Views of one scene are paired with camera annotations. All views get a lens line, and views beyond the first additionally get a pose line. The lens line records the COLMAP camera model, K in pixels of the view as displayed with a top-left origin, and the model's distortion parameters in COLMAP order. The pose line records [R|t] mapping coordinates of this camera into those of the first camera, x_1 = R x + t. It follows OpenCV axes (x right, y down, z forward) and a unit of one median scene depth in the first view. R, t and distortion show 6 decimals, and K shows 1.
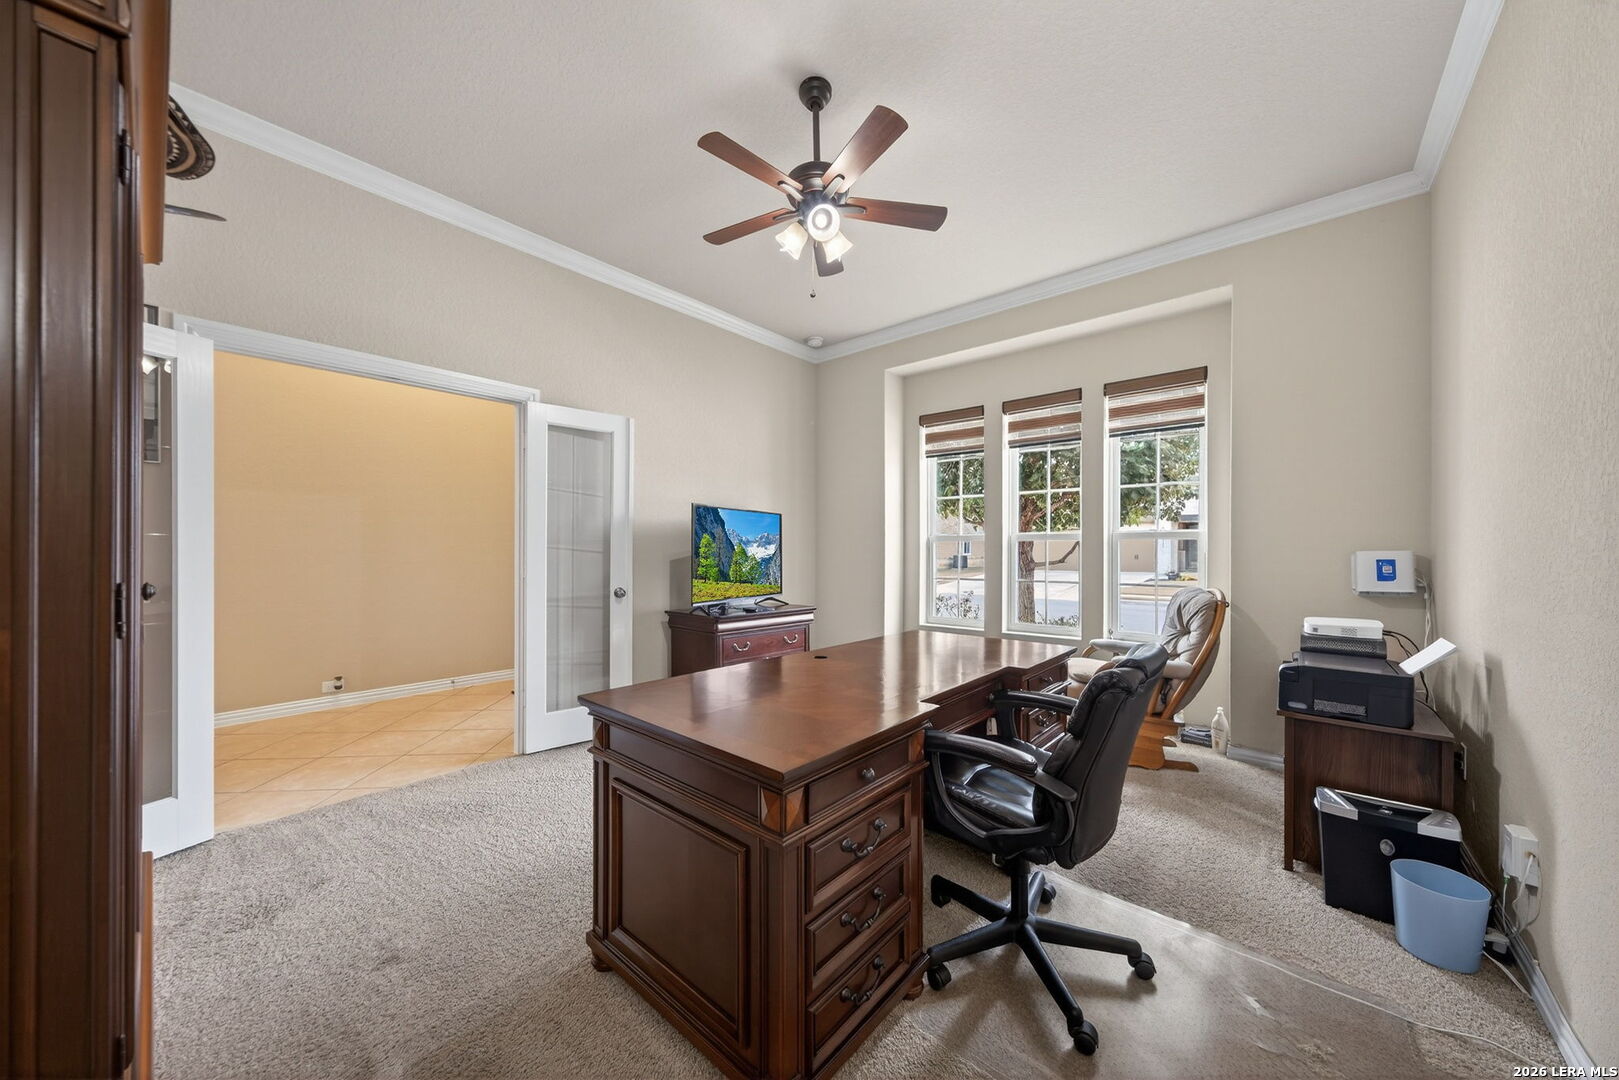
lens RADIAL K [[560.1, 0, 809.5], [0, 560.1, 540.0], [0, 0, 1]] dist [-0.000435, 0.000100]
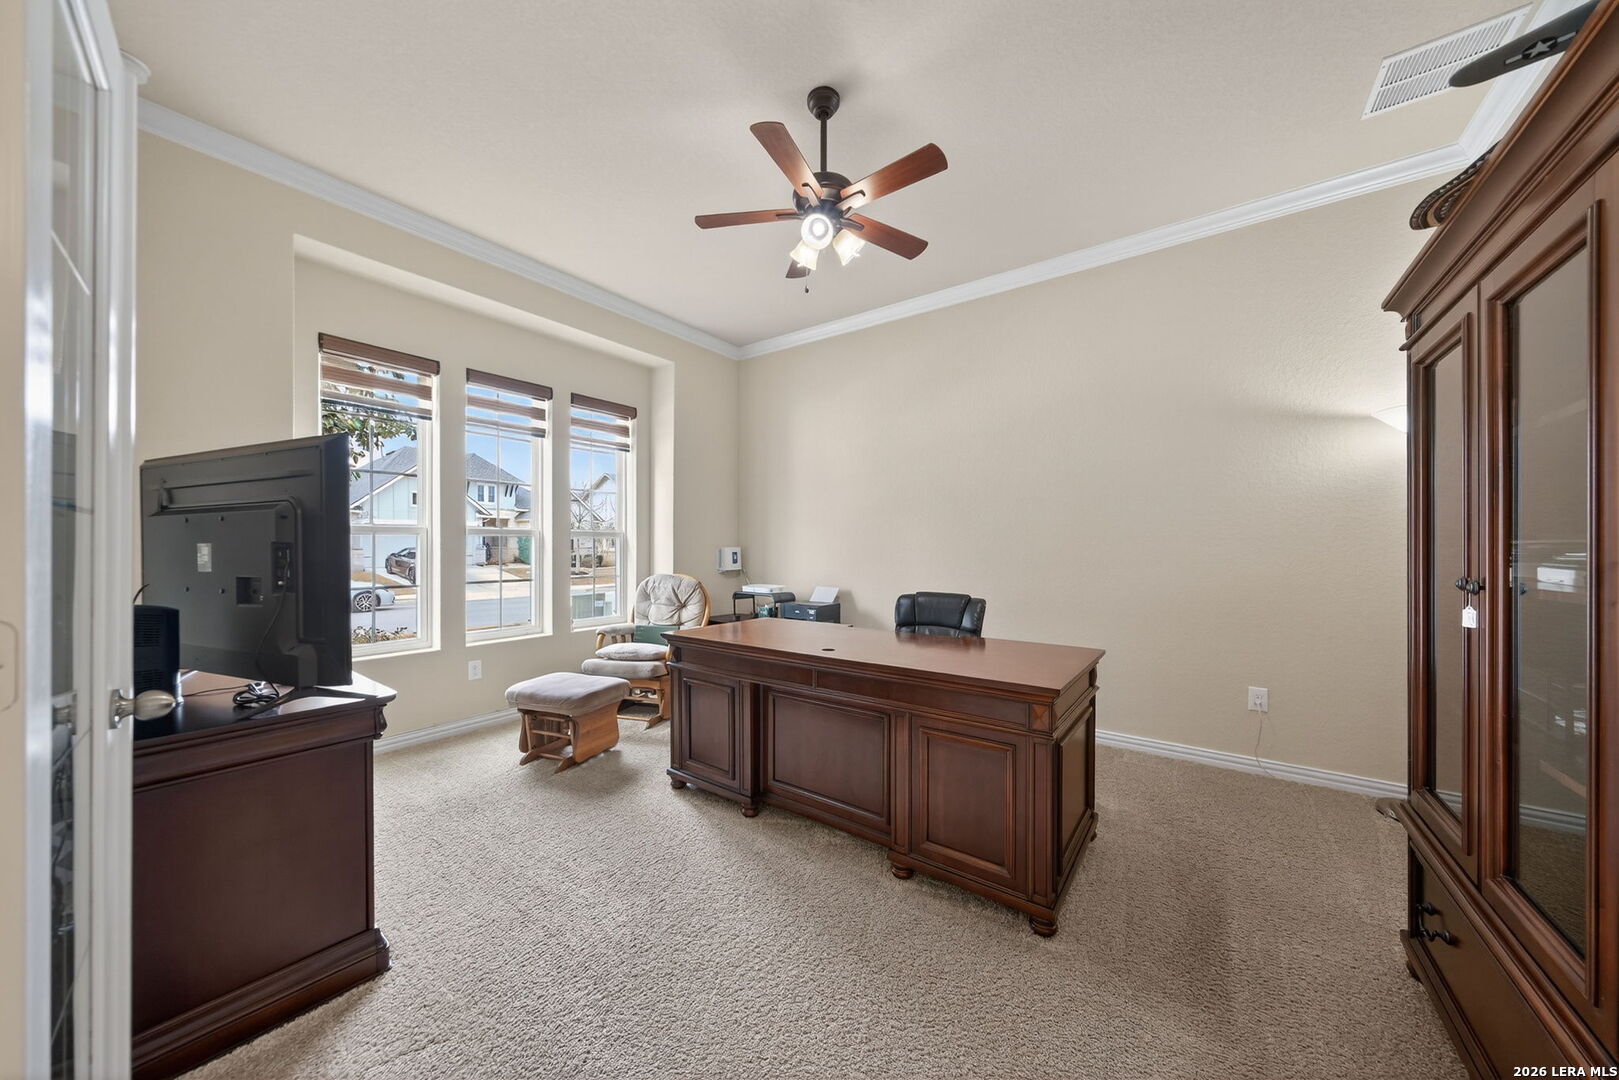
lens RADIAL K [[560.1, 0, 809.5], [0, 560.1, 540.0], [0, 0, 1]] dist [-0.000435, 0.000100]
pose [[-0.097187, 0.003836, 0.995259, -0.726526], [-0.020667, 0.999769, -0.005871, 0.000882], [-0.995052, -0.021140, -0.097085, 0.819711]]
